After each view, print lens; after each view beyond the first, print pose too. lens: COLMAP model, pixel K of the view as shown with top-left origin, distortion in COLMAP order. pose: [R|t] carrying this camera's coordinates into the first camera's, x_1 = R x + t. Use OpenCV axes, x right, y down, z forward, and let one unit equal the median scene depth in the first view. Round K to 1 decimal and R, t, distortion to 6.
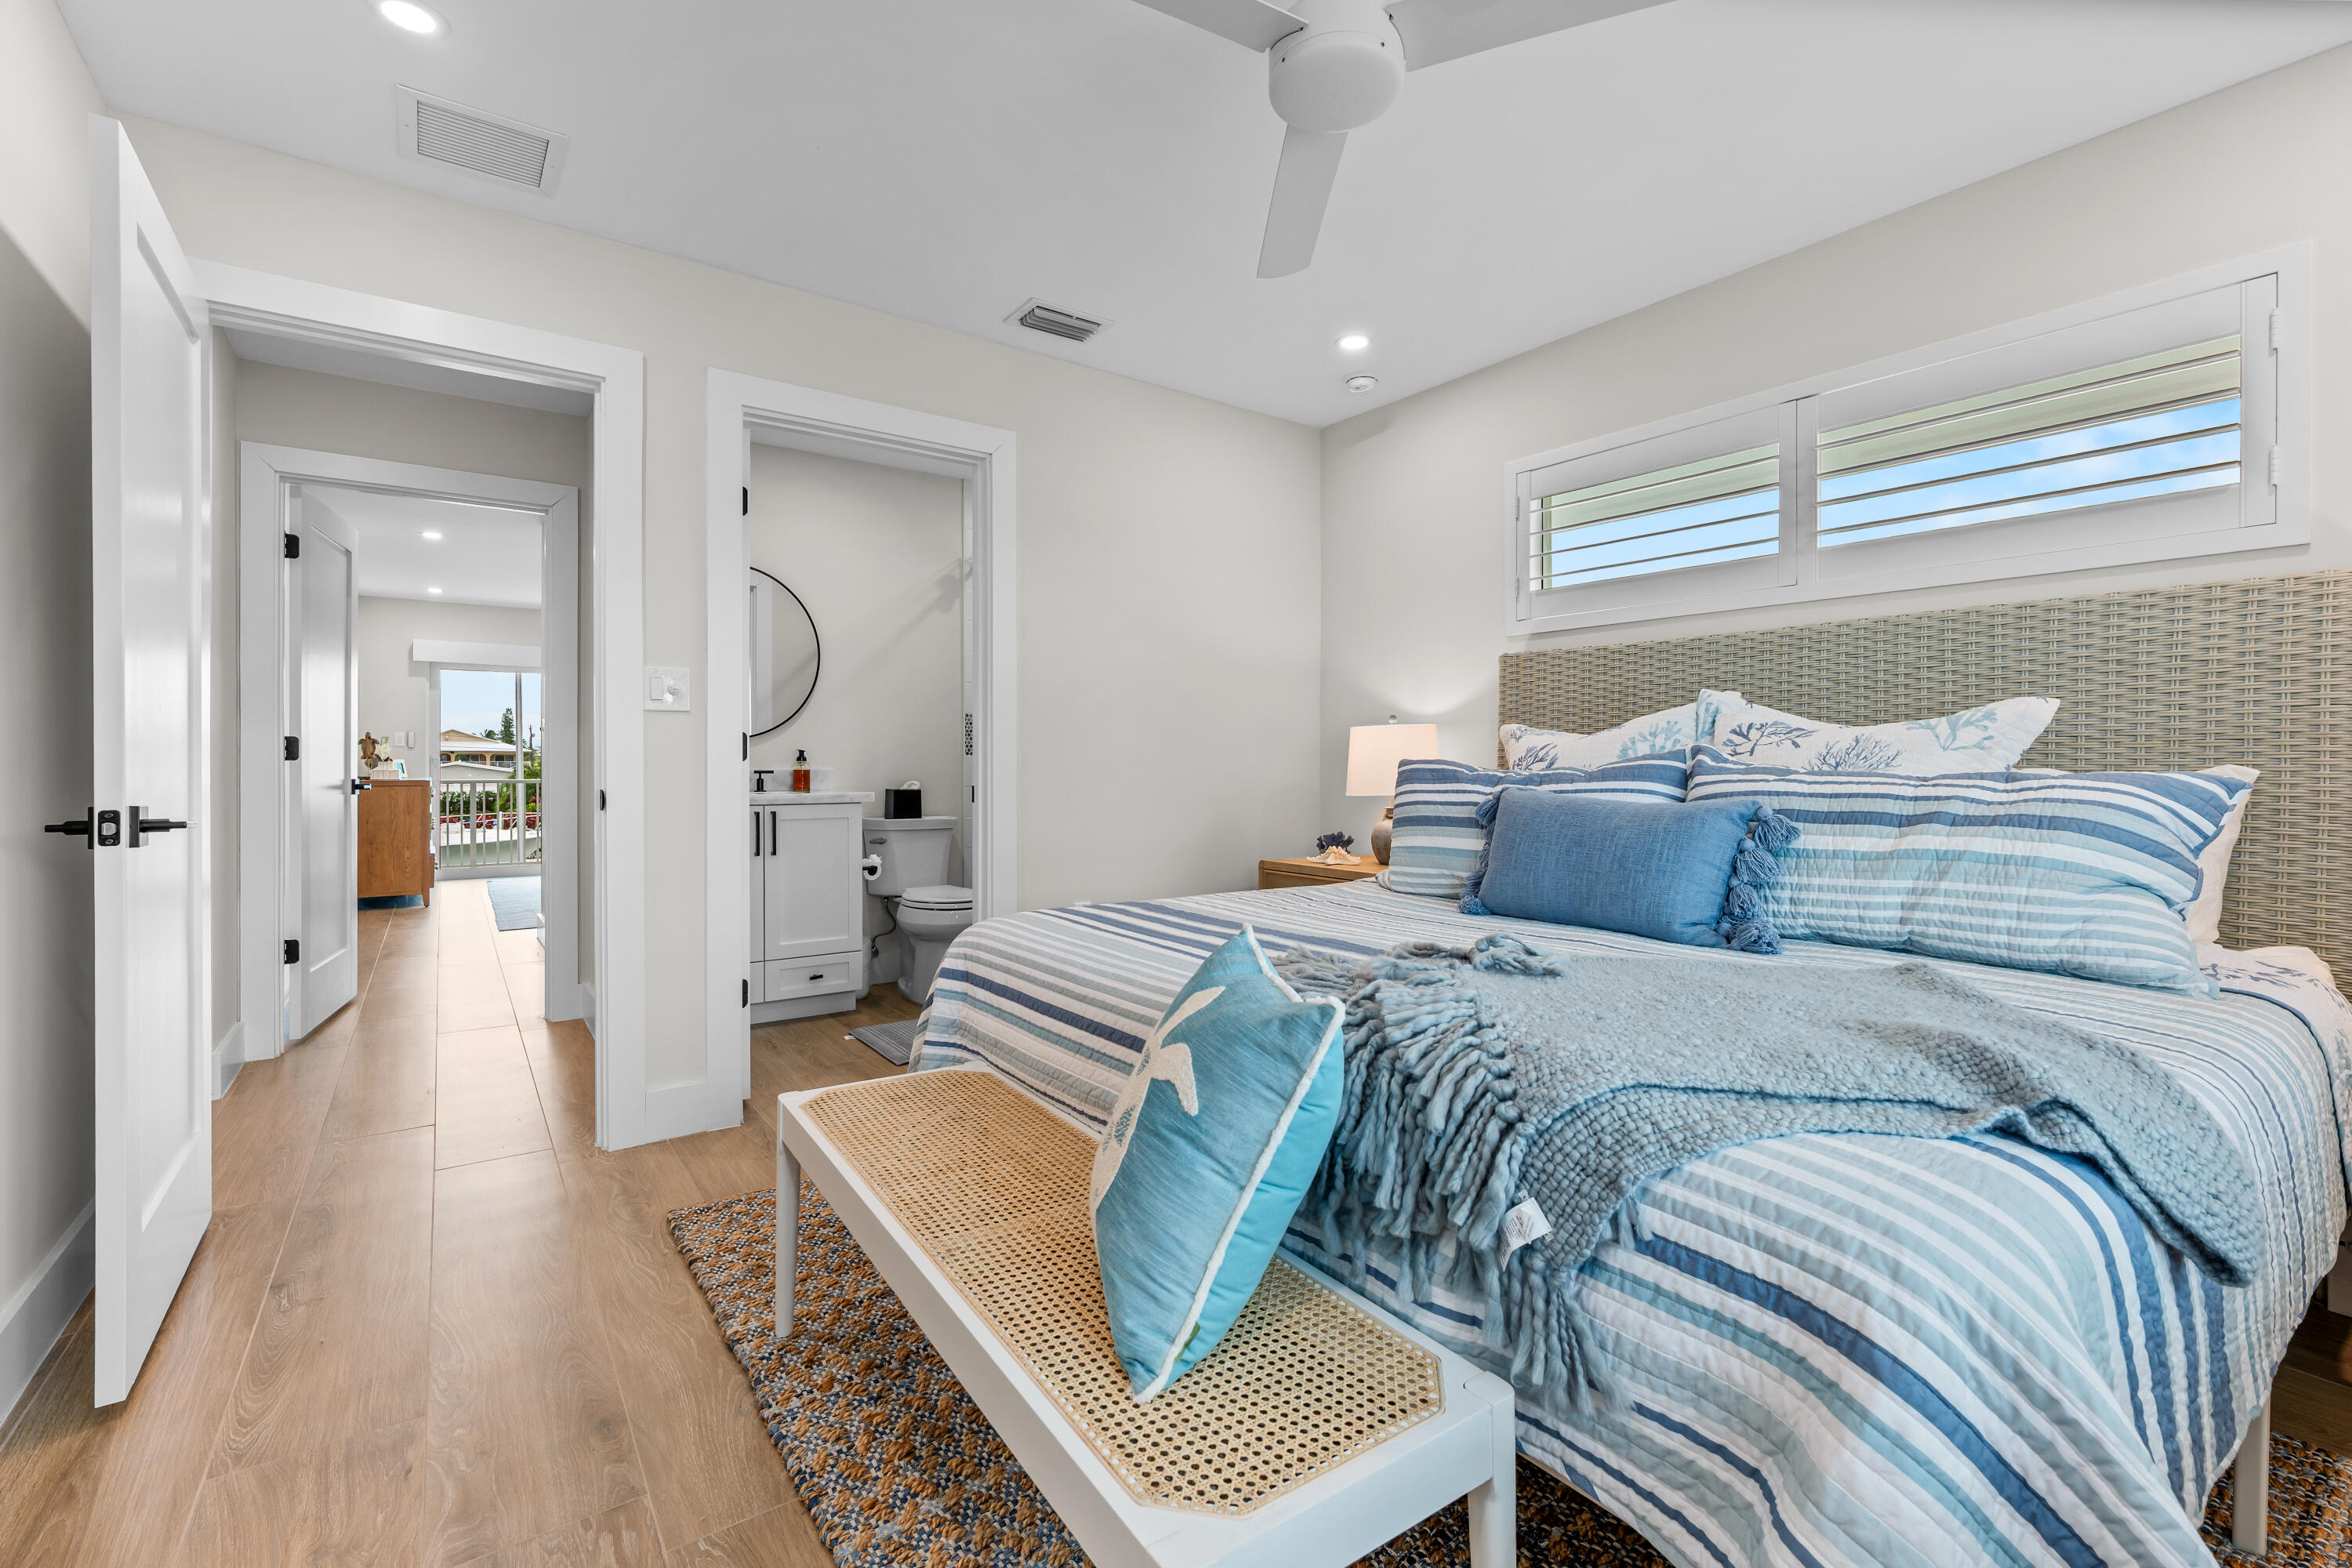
lens RADIAL K [[973.0, 0, 1174.0], [0, 973.0, 753.5], [0, 0, 1]] dist [-0.007613, 0.000698]
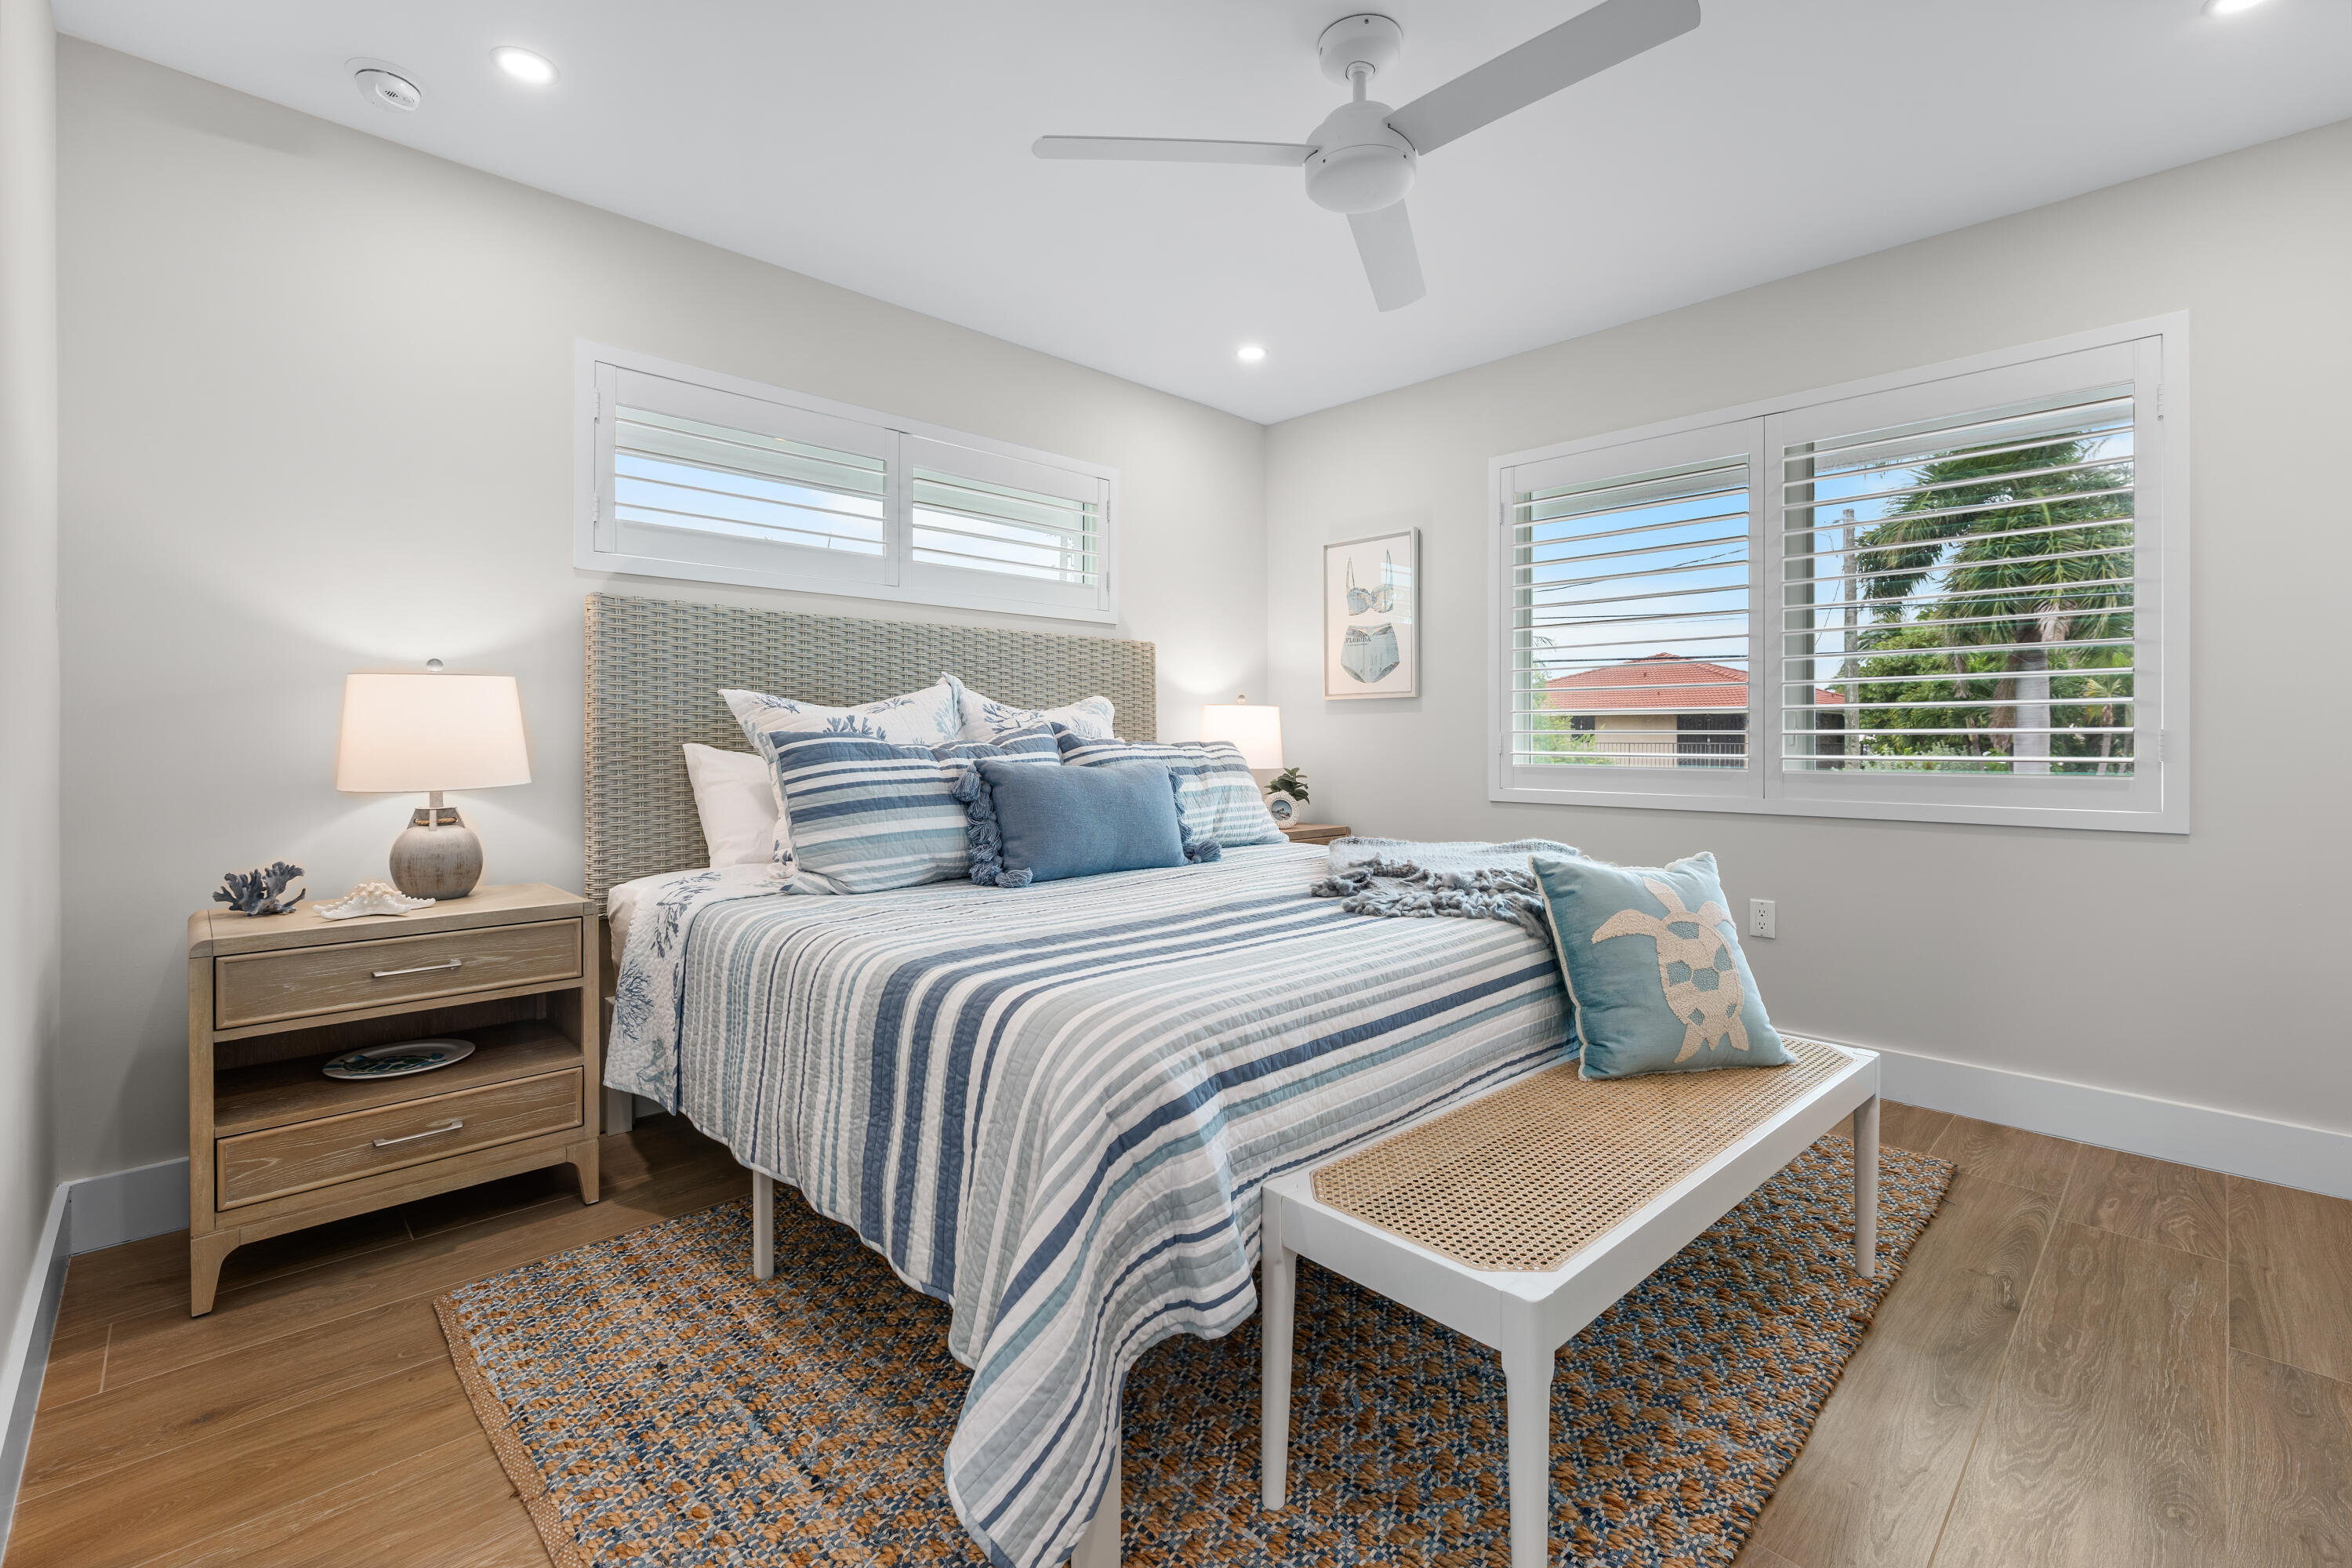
lens RADIAL K [[973.0, 0, 1174.0], [0, 973.0, 753.5], [0, 0, 1]] dist [-0.007613, 0.000698]
pose [[-0.111234, -0.016407, 0.993659, -1.066319], [-0.011217, 0.999821, 0.015253, 0.016101], [-0.993731, -0.009449, -0.111398, 1.437650]]
